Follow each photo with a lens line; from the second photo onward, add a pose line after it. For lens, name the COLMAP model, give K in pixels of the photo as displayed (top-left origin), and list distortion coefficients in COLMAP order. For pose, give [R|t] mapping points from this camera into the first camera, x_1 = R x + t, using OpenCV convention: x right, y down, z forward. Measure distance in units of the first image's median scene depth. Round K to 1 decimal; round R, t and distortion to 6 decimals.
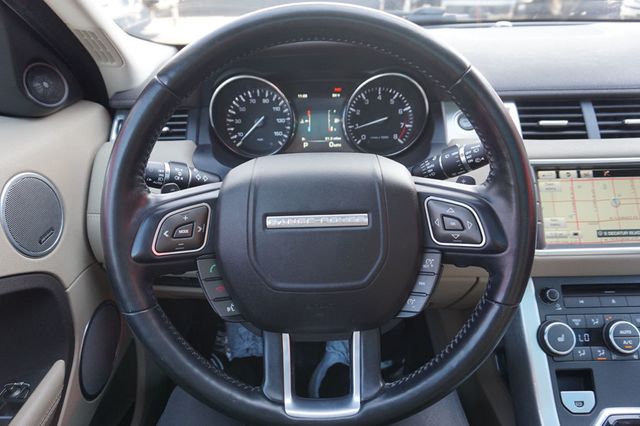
lens RADIAL K [[461.9, 0, 330.0], [0, 461.9, 212.3], [0, 0, 1]] dist [-0.021471, 0.042000]
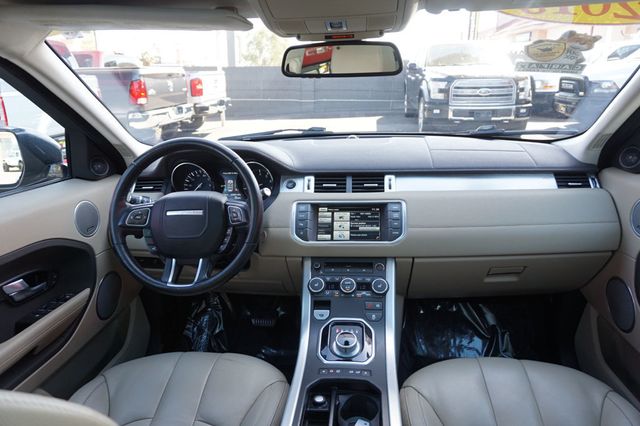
lens RADIAL K [[461.9, 0, 320.4], [0, 461.9, 208.1], [0, 0, 1]] dist [-0.021471, 0.042000]
pose [[0.993839, 0.015620, -0.109728, 0.738330], [-0.037763, 0.978505, -0.202737, 0.355290], [0.104203, 0.205632, 0.973066, -1.081181]]
